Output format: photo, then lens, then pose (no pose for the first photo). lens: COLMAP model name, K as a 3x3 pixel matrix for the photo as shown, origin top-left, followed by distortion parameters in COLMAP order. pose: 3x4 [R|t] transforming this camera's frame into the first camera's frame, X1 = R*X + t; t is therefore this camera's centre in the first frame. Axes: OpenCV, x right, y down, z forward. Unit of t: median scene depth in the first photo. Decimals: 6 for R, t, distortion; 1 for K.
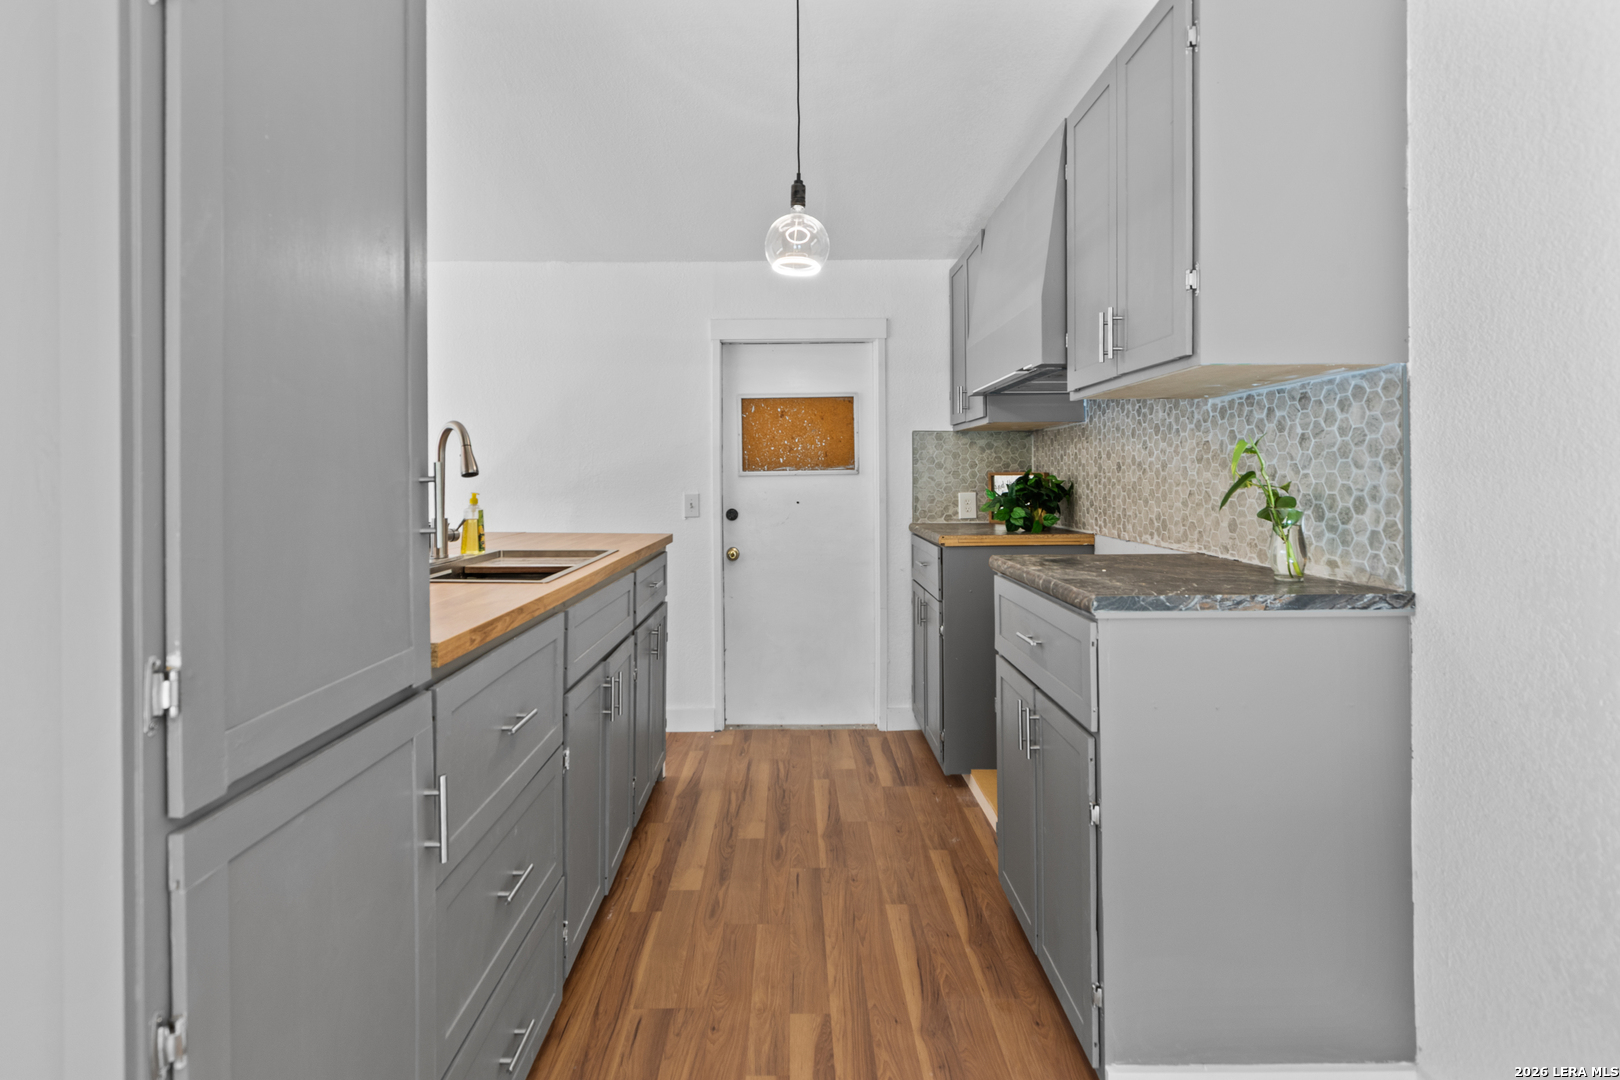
lens RADIAL K [[737.2, 0, 797.2], [0, 737.2, 480.7], [0, 0, 1]] dist [0.004191, 0.000299]
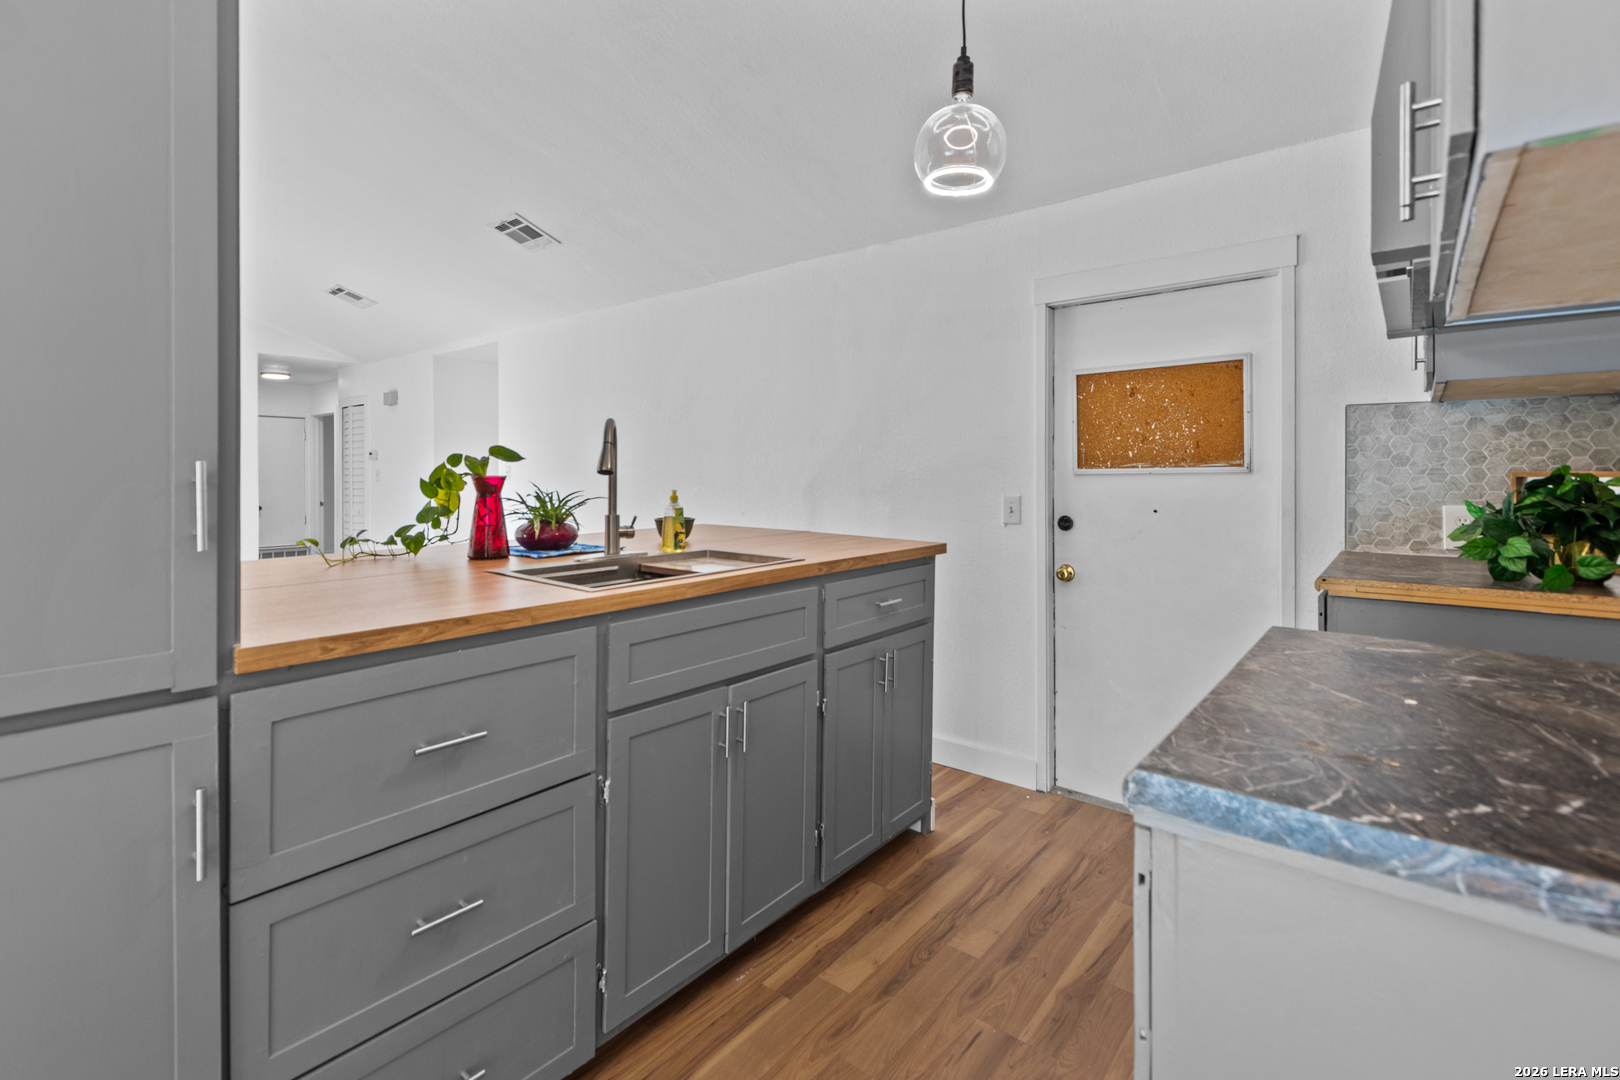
lens RADIAL K [[737.2, 0, 815.0], [0, 737.2, 477.4], [0, 0, 1]] dist [0.004191, 0.000299]
pose [[0.768774, 0.009898, -0.639443, 0.250235], [-0.008996, 0.999949, 0.004663, -0.005161], [0.639457, 0.002168, 0.768824, 0.261869]]
